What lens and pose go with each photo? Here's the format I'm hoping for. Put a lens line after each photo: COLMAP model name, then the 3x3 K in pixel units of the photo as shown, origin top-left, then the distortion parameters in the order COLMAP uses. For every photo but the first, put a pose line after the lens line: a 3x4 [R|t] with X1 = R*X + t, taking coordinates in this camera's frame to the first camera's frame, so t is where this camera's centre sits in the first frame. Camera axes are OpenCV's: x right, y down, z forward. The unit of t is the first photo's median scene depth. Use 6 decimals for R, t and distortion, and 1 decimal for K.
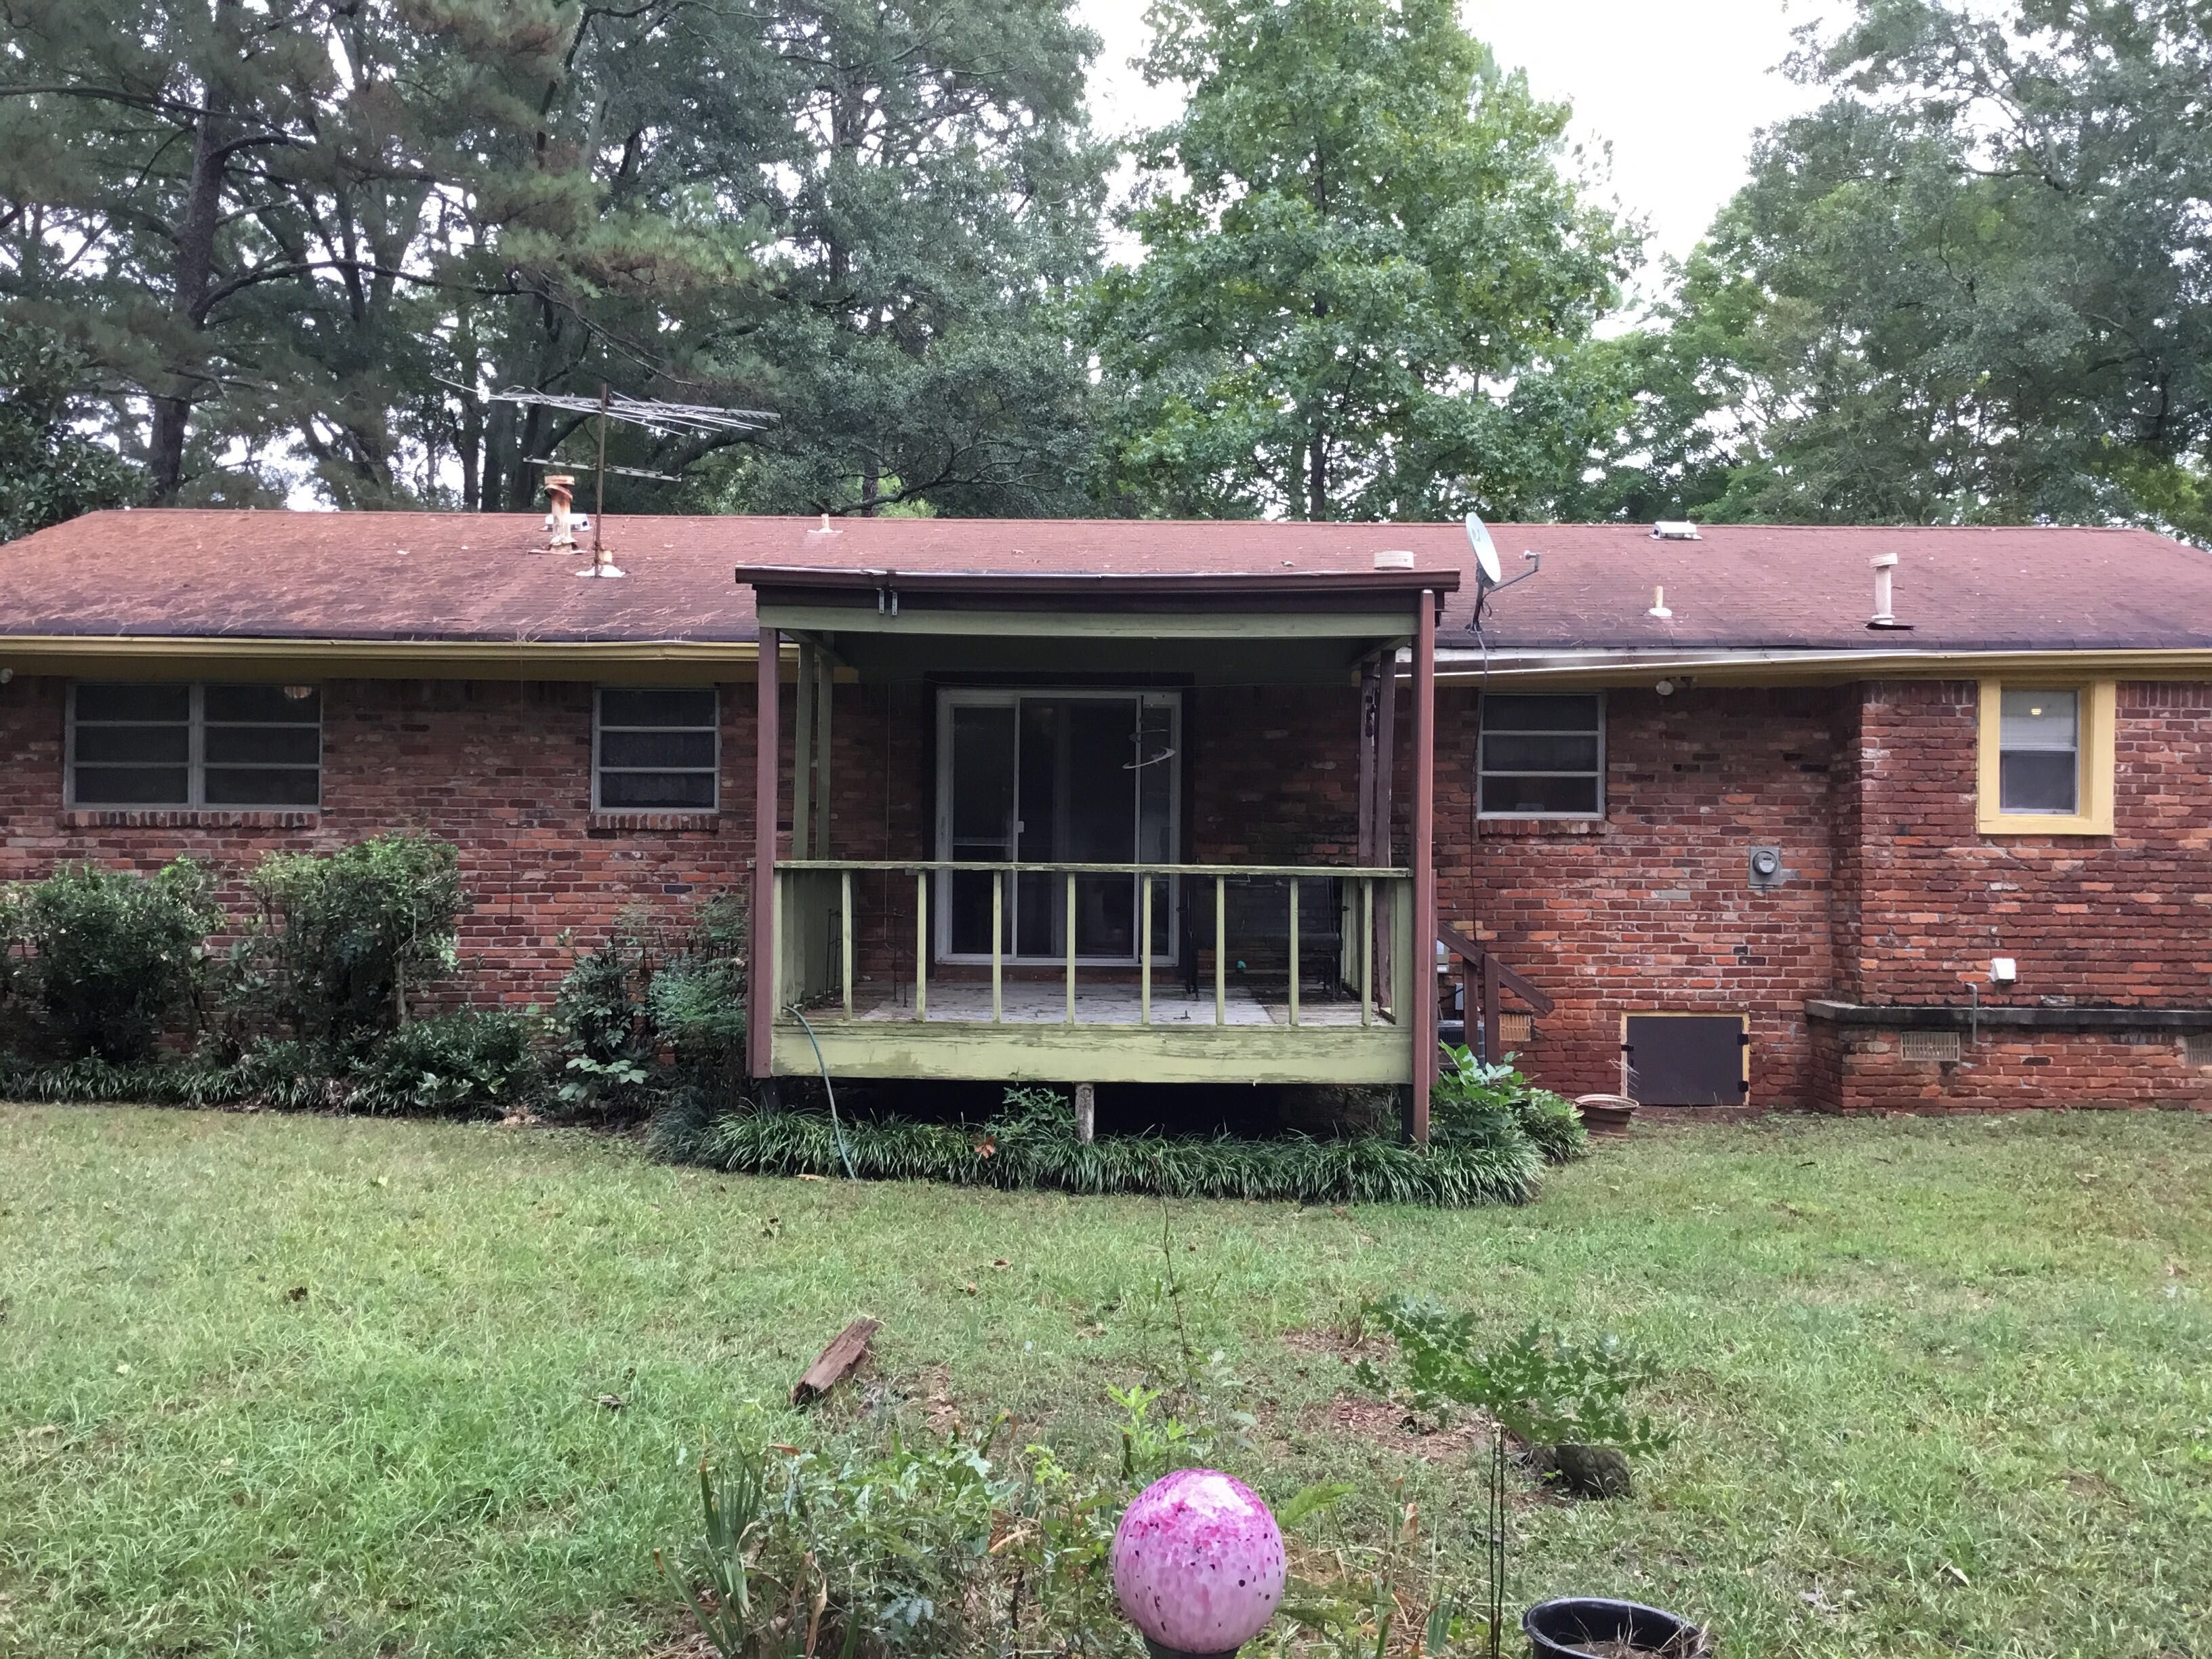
lens RADIAL K [[1813.7, 0, 1106.0], [0, 1813.7, 829.5], [0, 0, 1]] dist [0.076032, -0.141276]
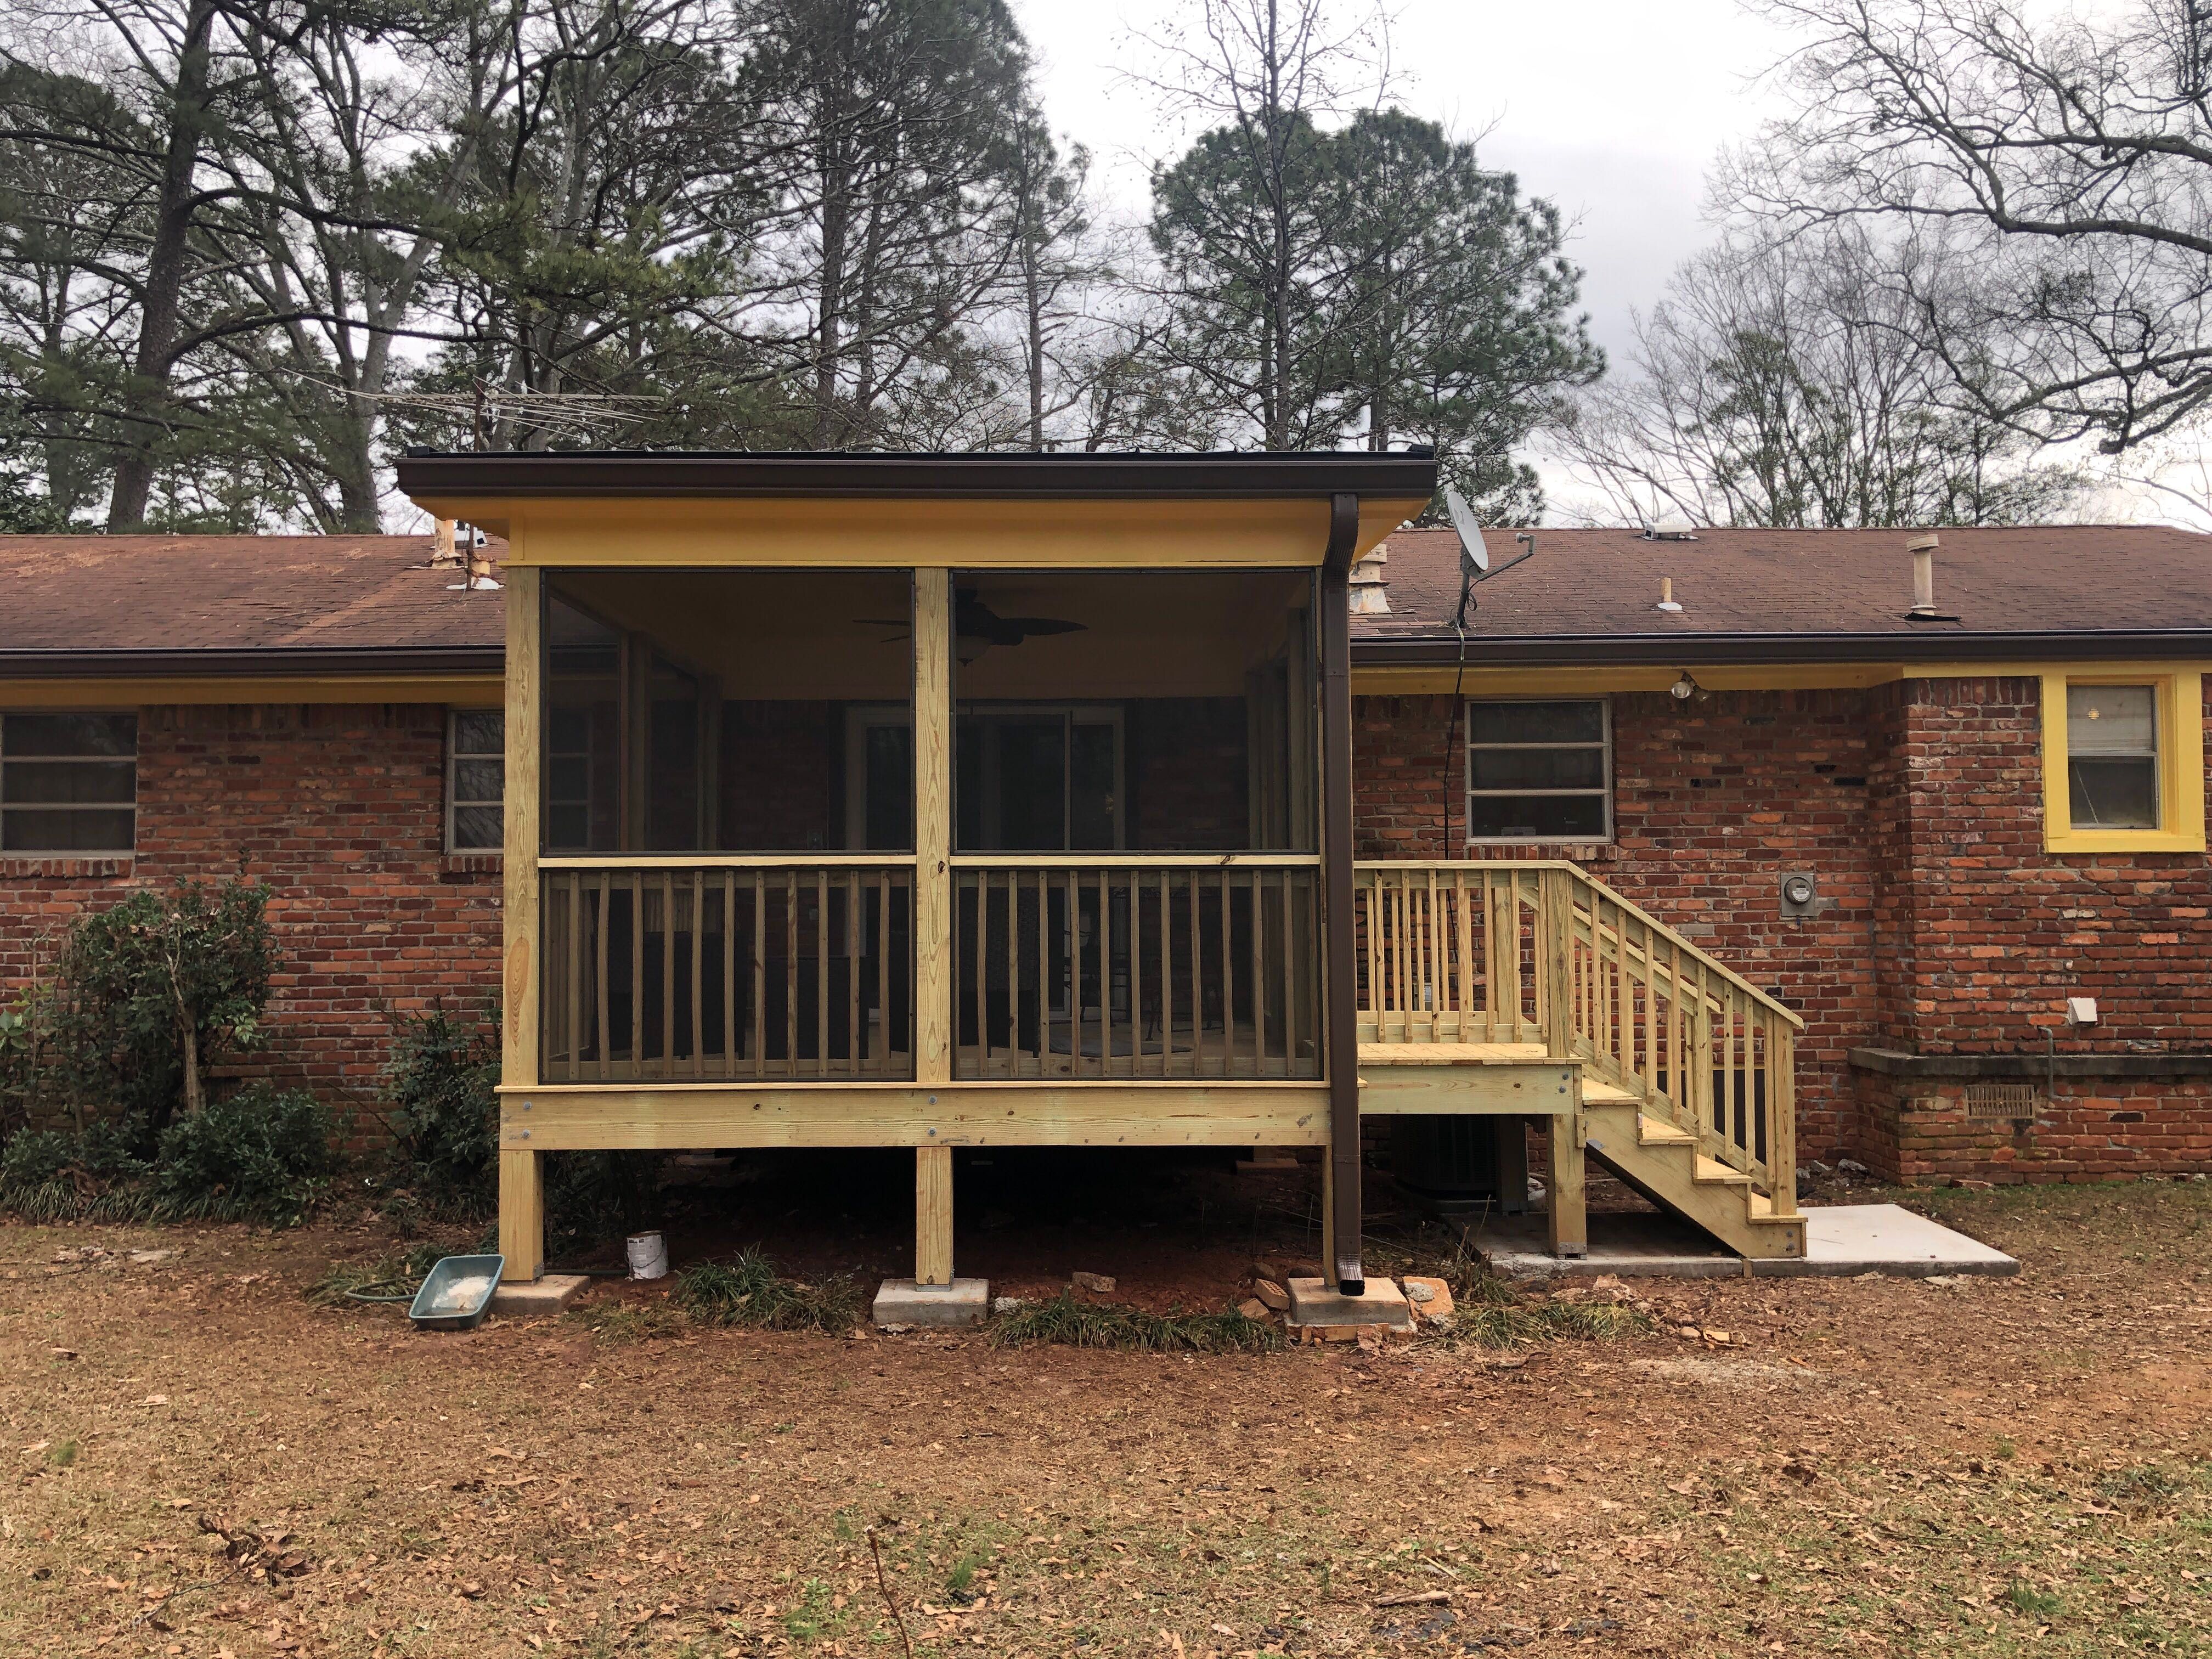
lens RADIAL K [[1805.9, 0, 1094.8], [0, 1805.9, 810.0], [0, 0, 1]] dist [0.020444, 0.001491]
pose [[0.999870, -0.015362, 0.004881, 0.022088], [0.015528, 0.999230, -0.036021, 0.005689], [-0.004324, 0.036092, 0.999339, 0.138397]]
